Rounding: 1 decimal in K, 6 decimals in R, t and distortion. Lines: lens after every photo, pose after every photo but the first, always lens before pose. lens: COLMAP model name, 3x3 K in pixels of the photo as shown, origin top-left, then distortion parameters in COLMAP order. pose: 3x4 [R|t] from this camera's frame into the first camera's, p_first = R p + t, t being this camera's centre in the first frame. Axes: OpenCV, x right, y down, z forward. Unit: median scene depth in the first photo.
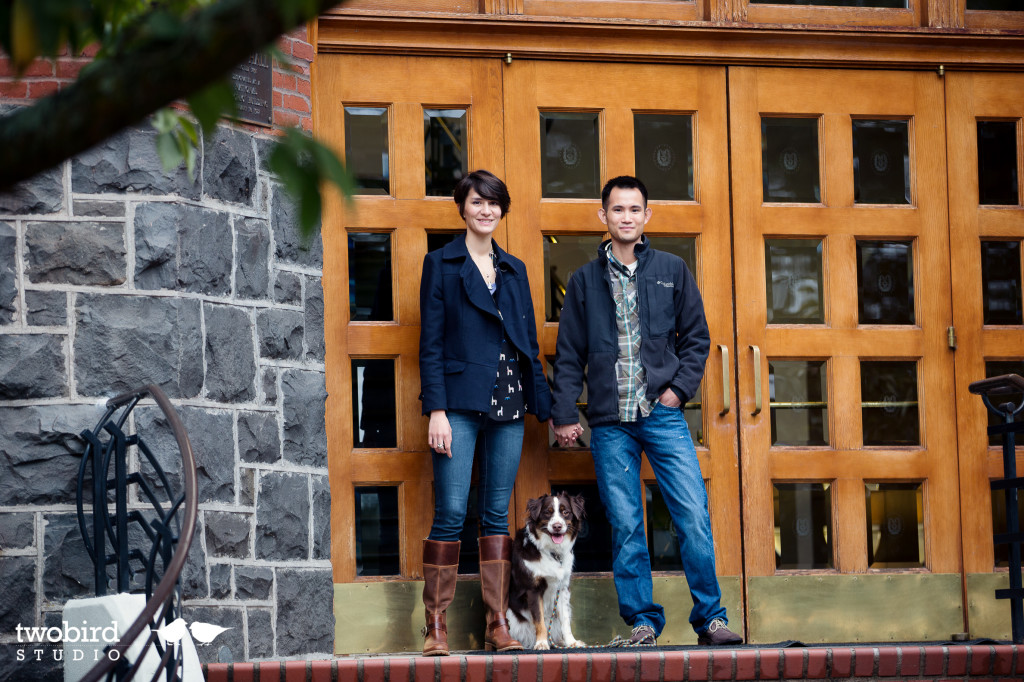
lens RADIAL K [[4189.4, 0, 512.1], [0, 4189.4, 340.9], [0, 0, 1]] dist [0.032358, 0.000000]
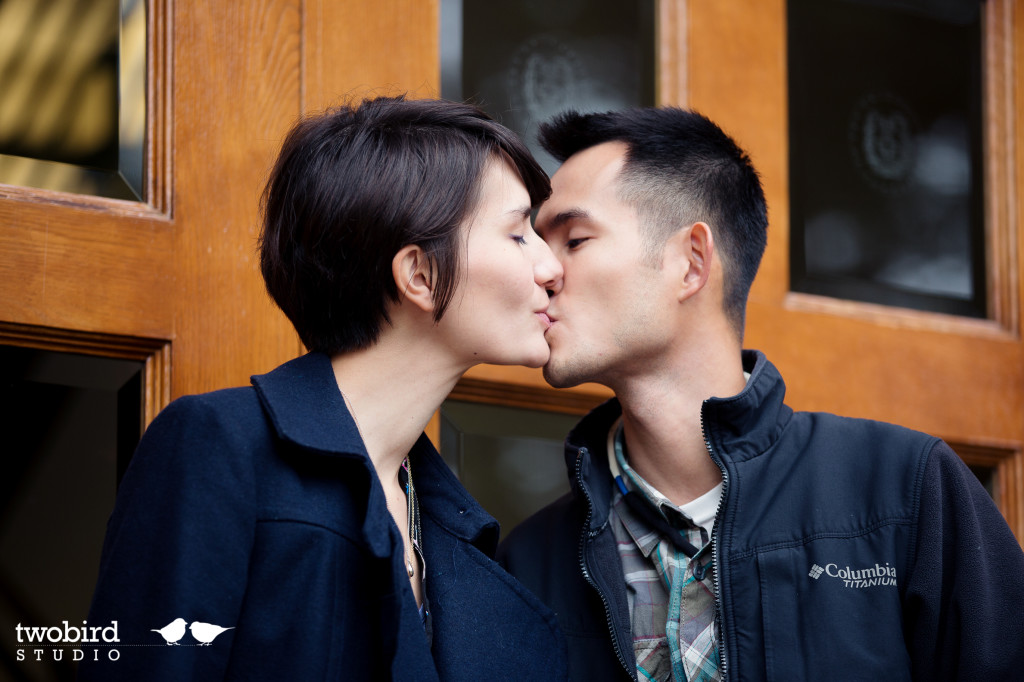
lens RADIAL K [[4189.4, 0, 511.9], [0, 4189.4, 341.0], [0, 0, 1]] dist [0.032358, 0.000000]
pose [[0.997676, 0.016117, -0.066204, 0.032397], [-0.022223, 0.995460, -0.092545, -0.006473], [0.064412, 0.093801, 0.993505, 0.788046]]
